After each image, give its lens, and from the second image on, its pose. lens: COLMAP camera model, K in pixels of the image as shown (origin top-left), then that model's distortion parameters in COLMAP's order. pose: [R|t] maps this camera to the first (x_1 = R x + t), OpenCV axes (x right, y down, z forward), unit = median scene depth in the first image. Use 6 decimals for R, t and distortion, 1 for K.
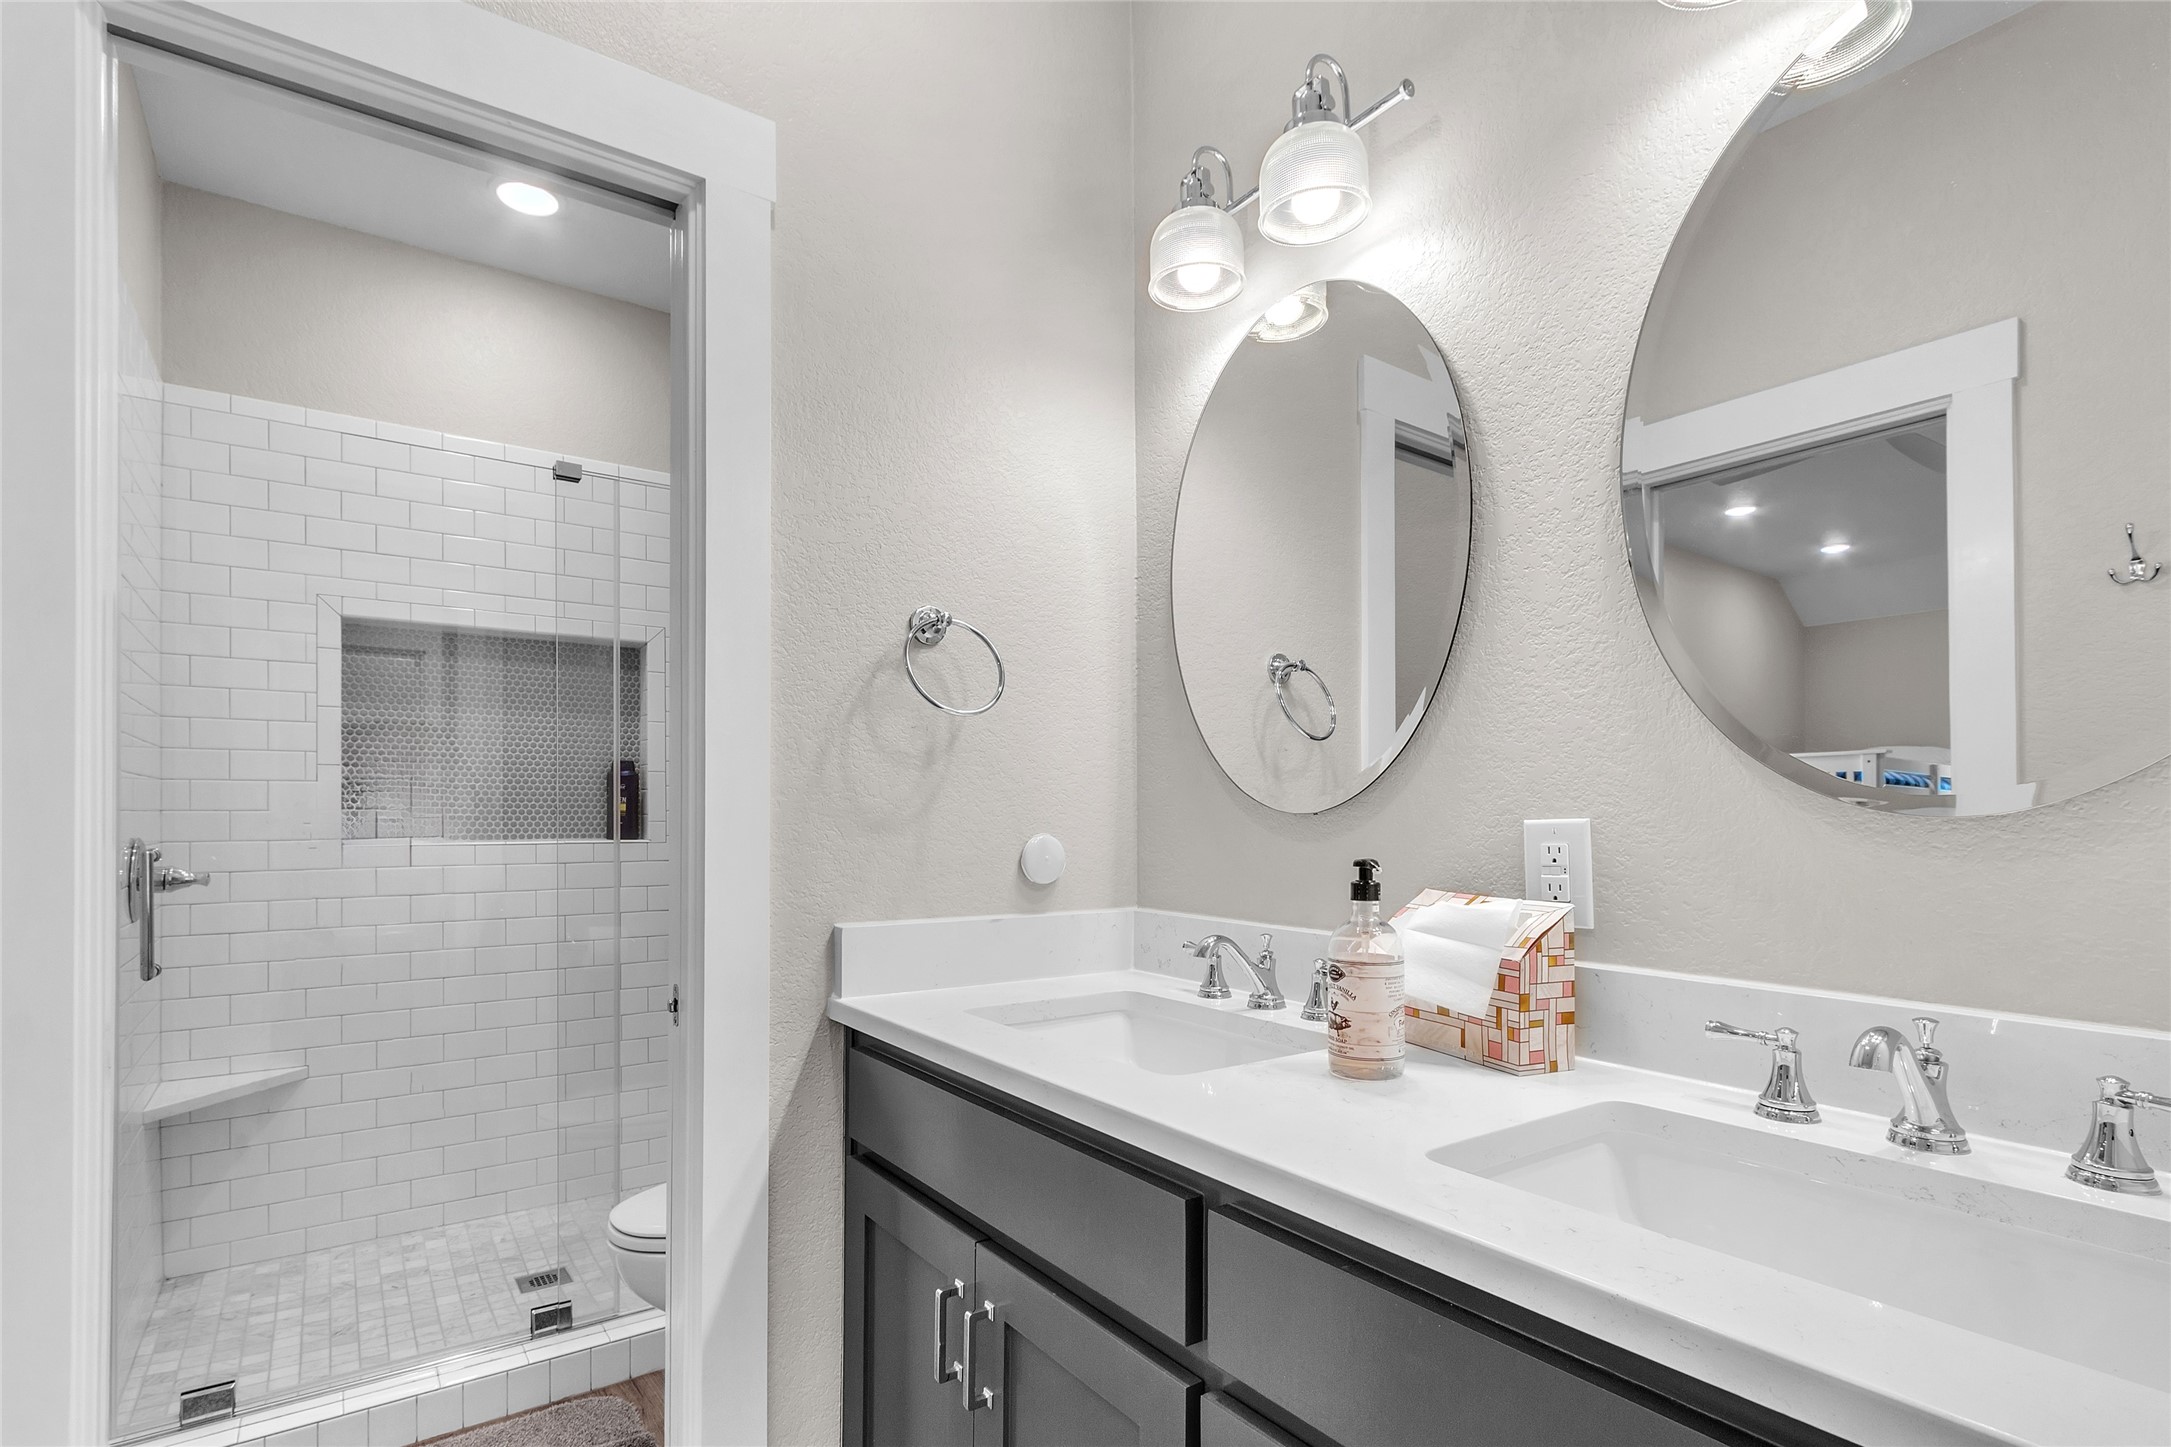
lens RADIAL K [[1055.4, 0, 1084.8], [0, 1055.4, 802.3], [0, 0, 1]] dist [-0.002702, -0.000029]
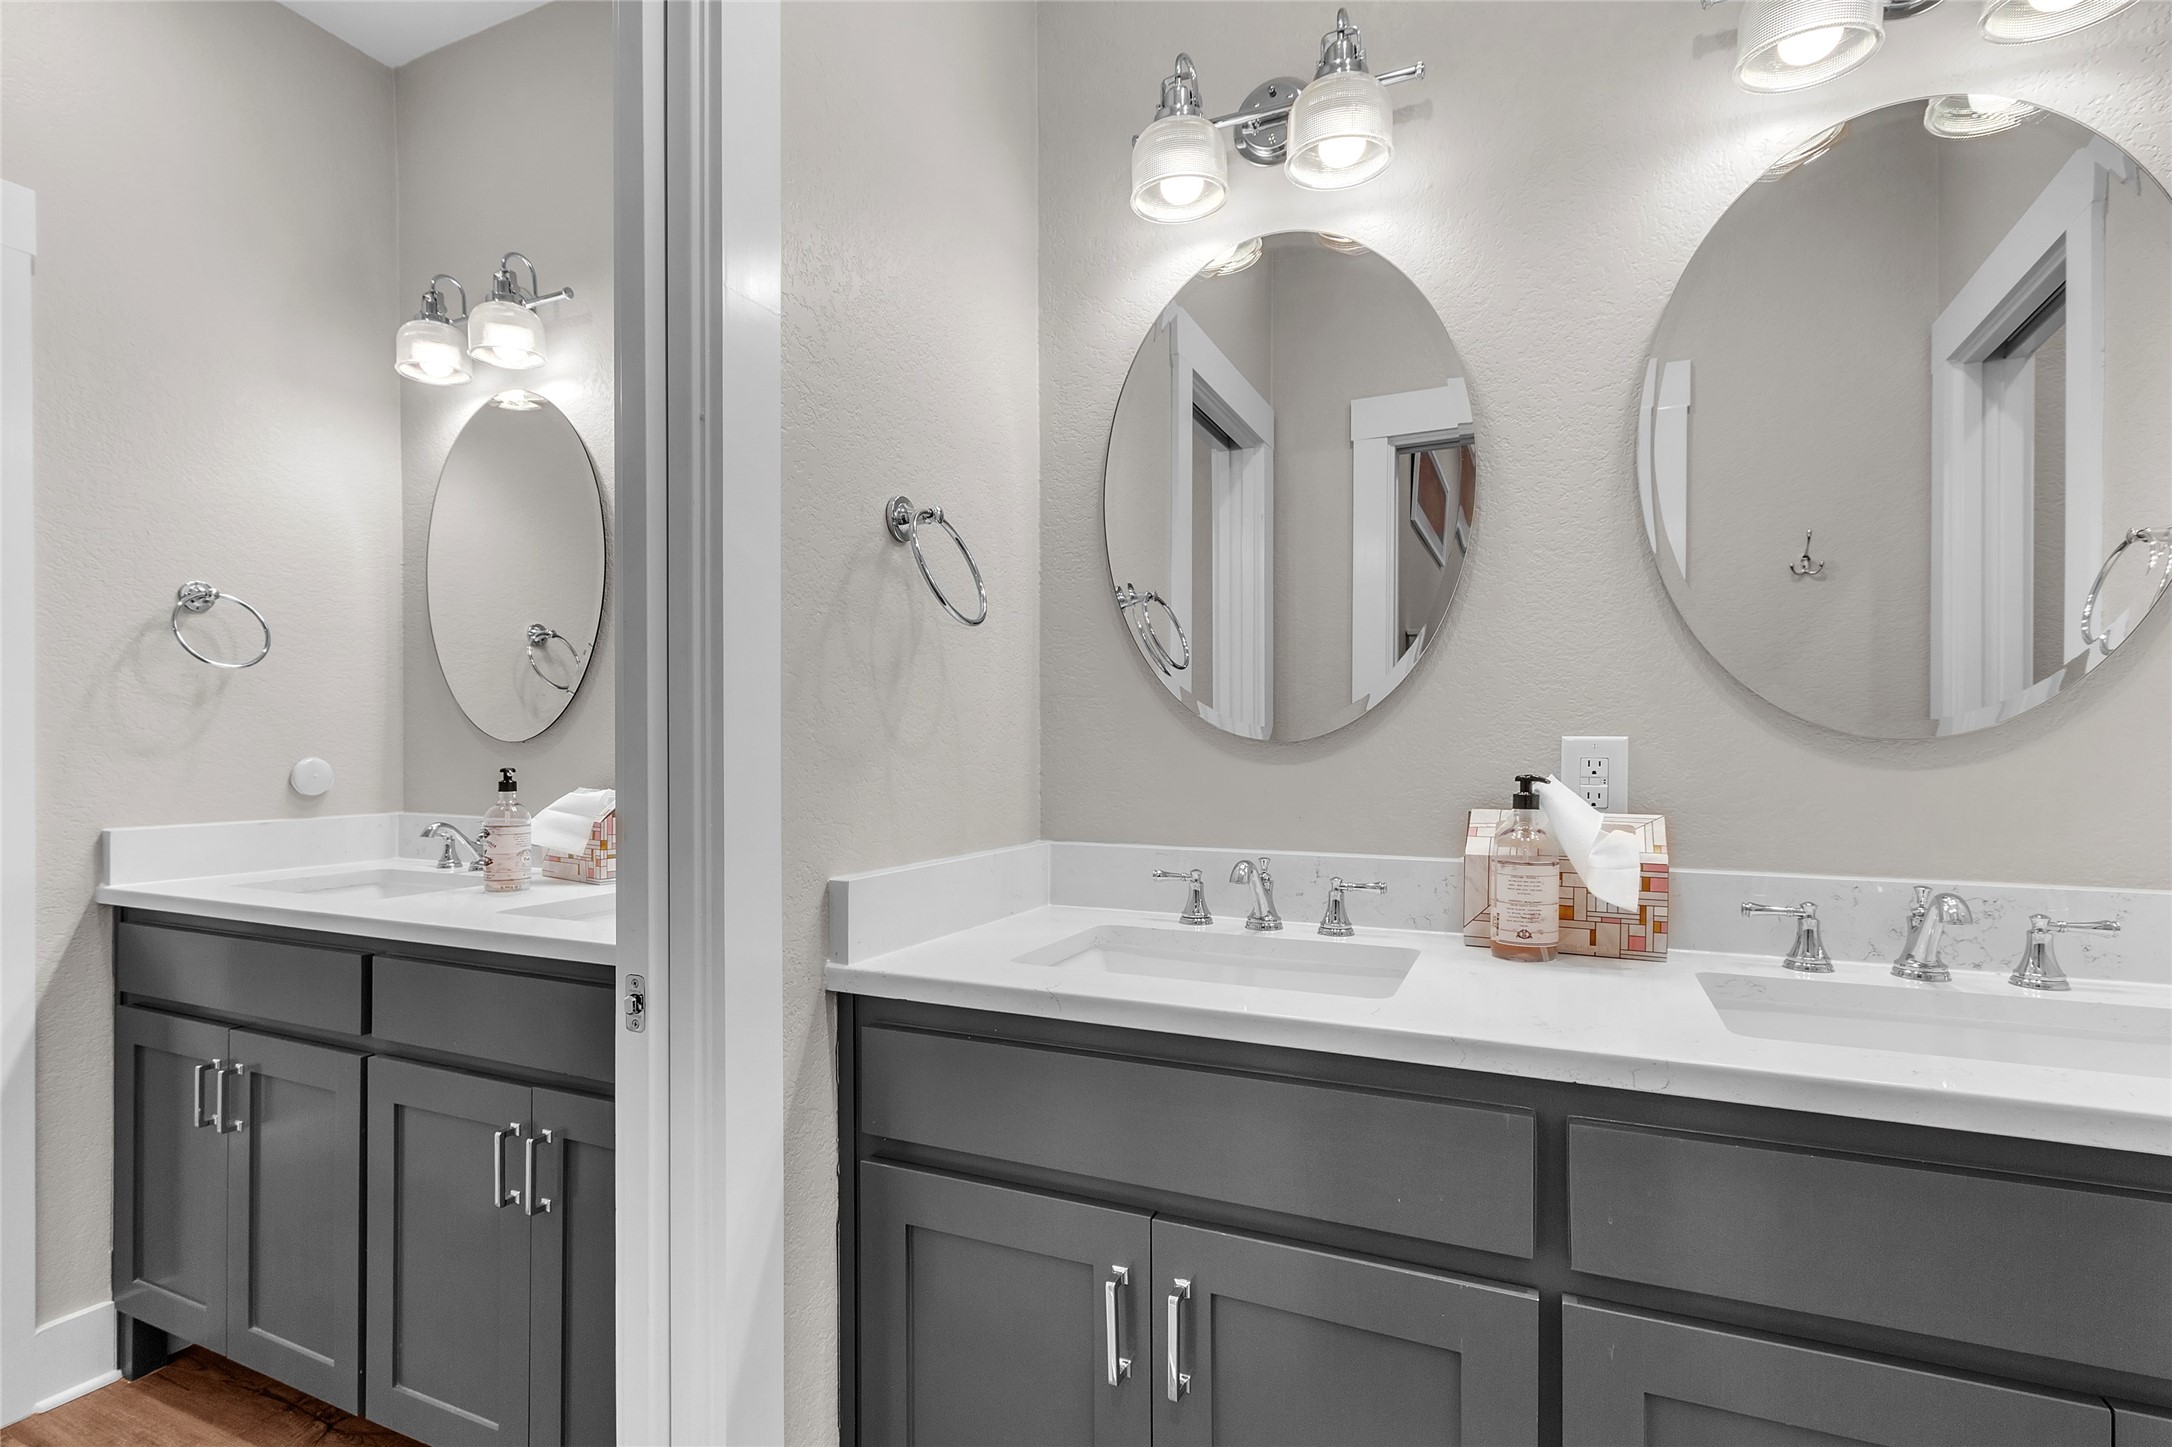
lens RADIAL K [[1061.4, 0, 1082.7], [0, 1061.4, 744.7], [0, 0, 1]] dist [0.002392, -0.000944]
pose [[0.871996, -0.002717, 0.489505, 0.169820], [-0.003442, 0.999926, 0.011682, -0.005417], [-0.489501, -0.011872, 0.871922, -0.709575]]
